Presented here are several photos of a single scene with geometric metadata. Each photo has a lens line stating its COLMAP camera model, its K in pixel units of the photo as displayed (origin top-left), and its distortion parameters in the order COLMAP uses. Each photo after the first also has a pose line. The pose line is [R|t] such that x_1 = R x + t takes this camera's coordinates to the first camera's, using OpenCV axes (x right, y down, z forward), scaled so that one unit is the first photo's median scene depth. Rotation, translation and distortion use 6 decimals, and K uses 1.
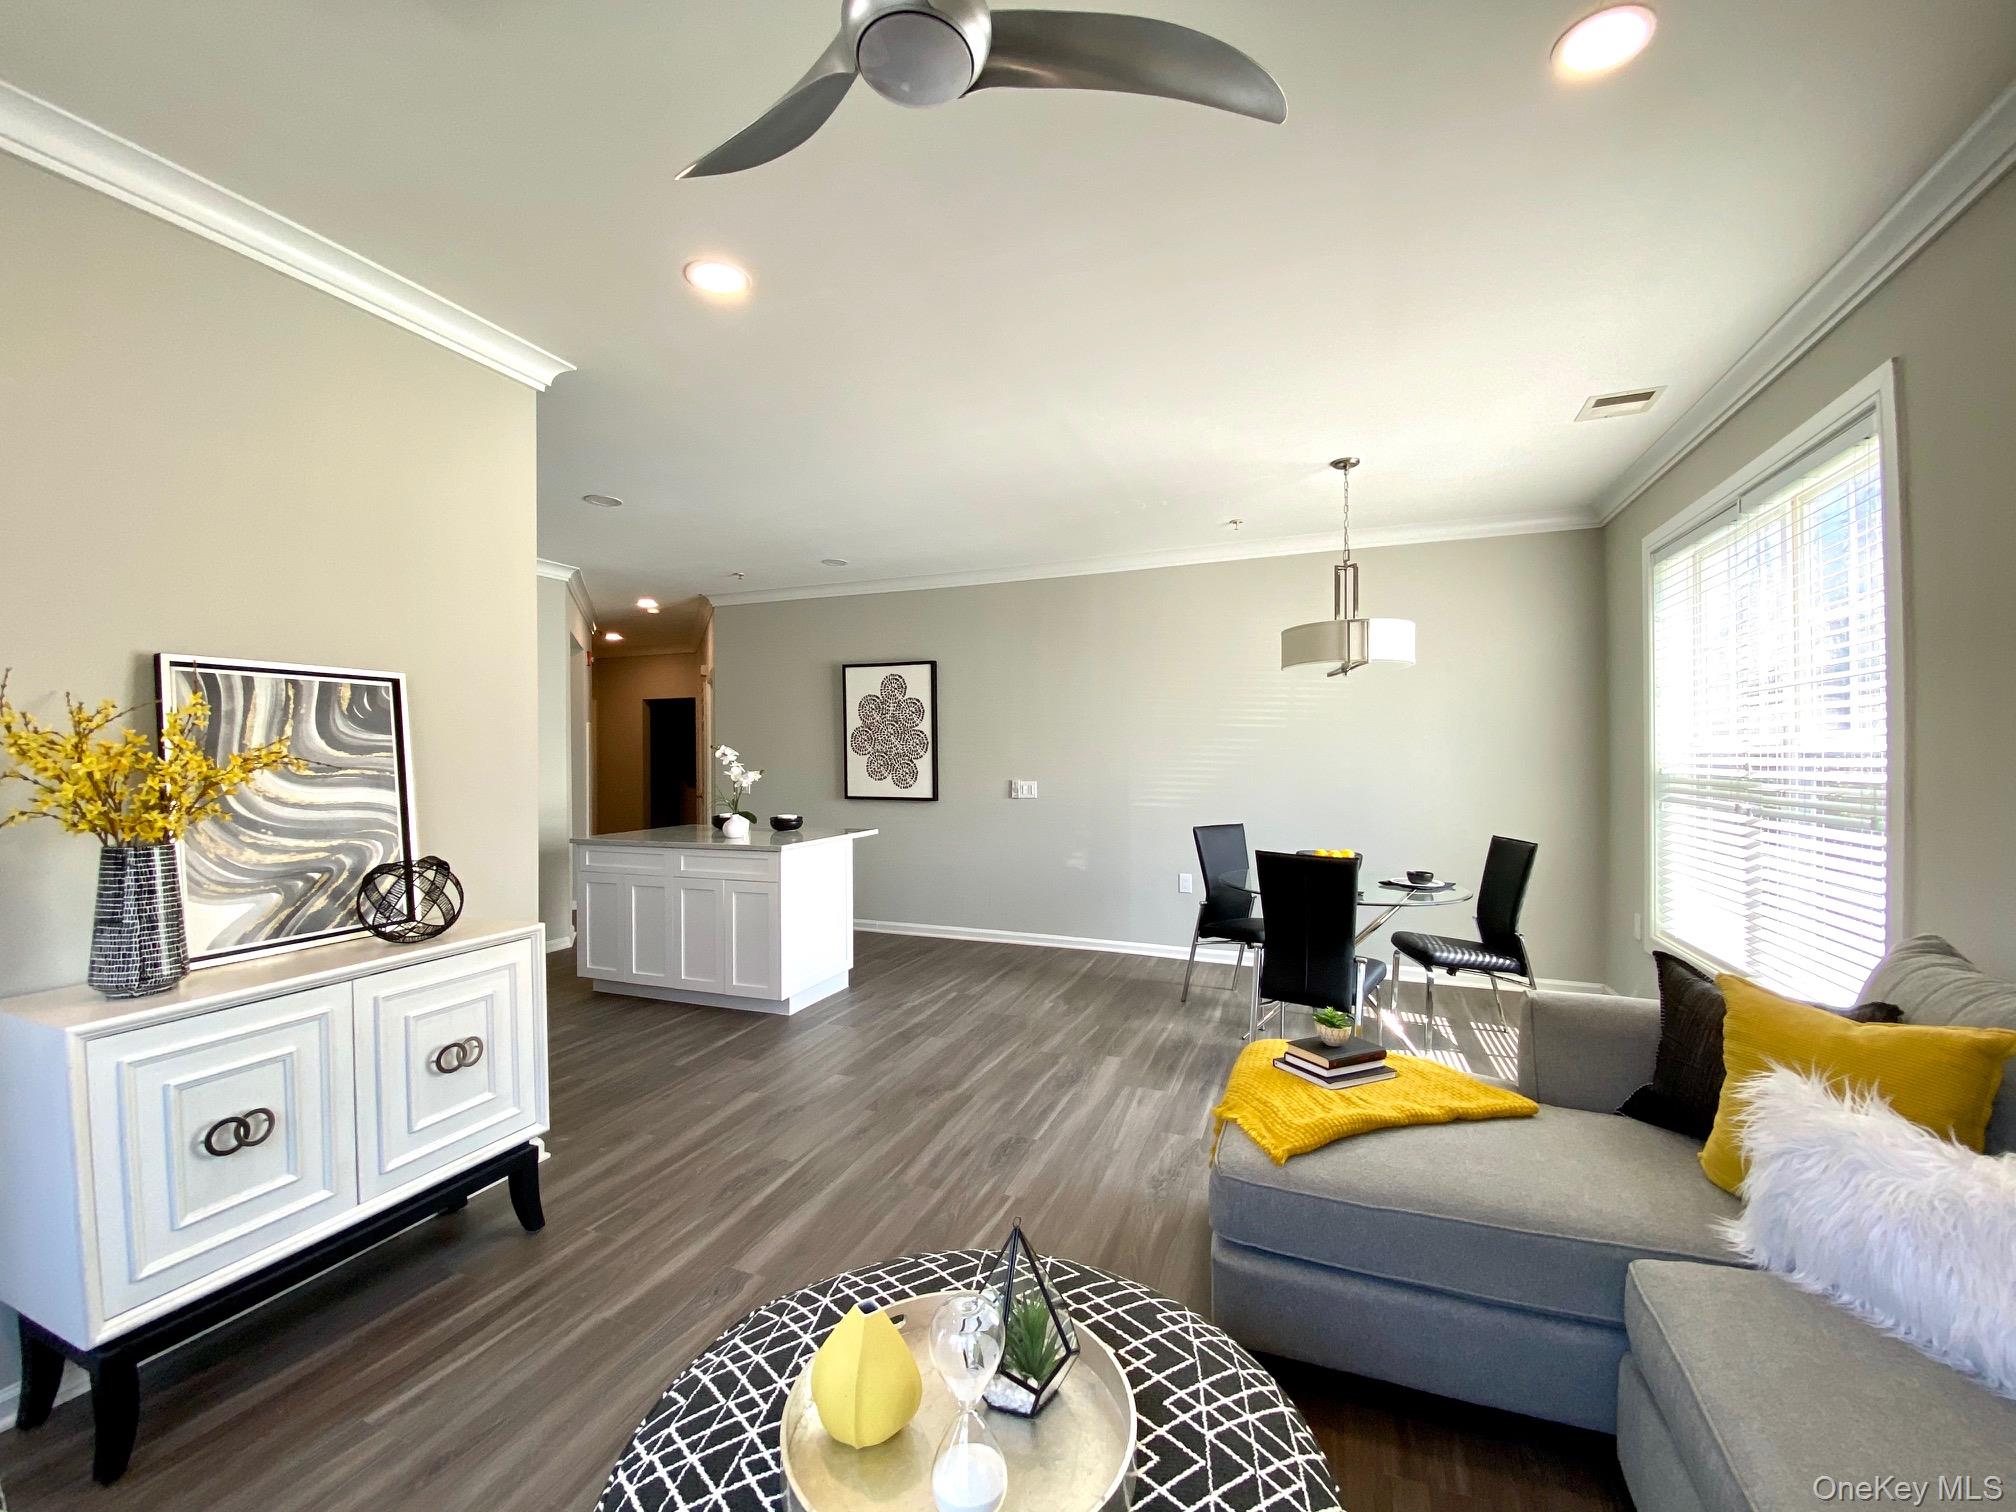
lens RADIAL K [[804.3, 0, 1004.7], [0, 804.3, 751.8], [0, 0, 1]] dist [0.023896, -0.021677]
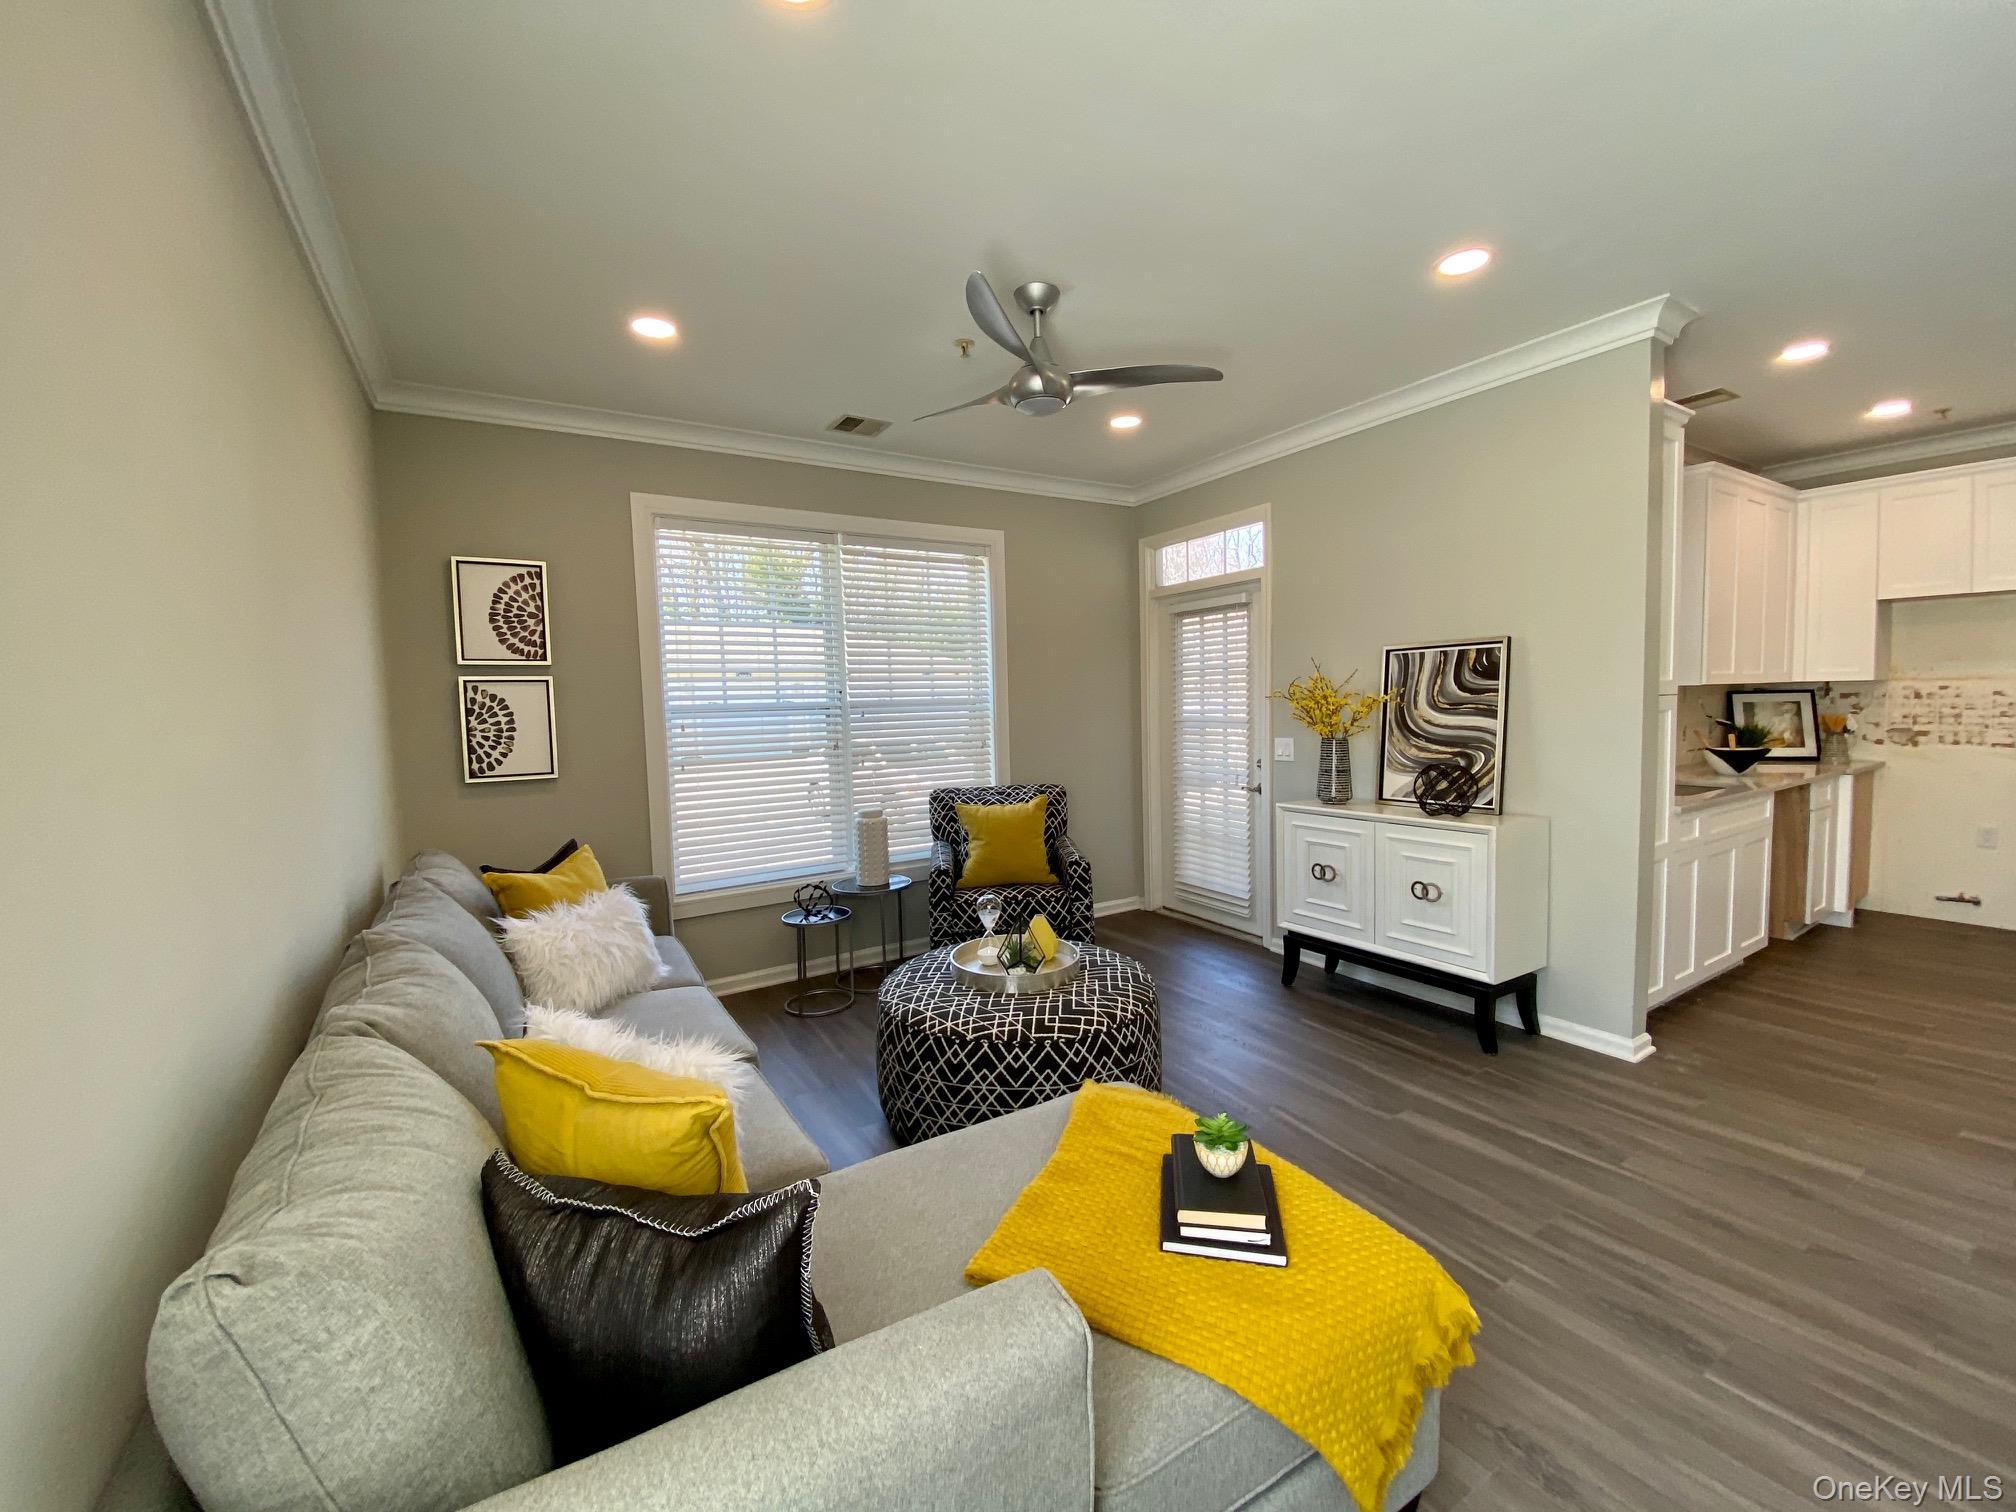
lens RADIAL K [[804.3, 0, 1004.7], [0, 804.3, 751.8], [0, 0, 1]] dist [0.023896, -0.021677]
pose [[-0.590103, 0.076044, -0.803739, 0.915558], [0.038882, 0.997076, 0.065789, -0.023250], [0.806391, 0.007571, -0.591334, 1.126201]]
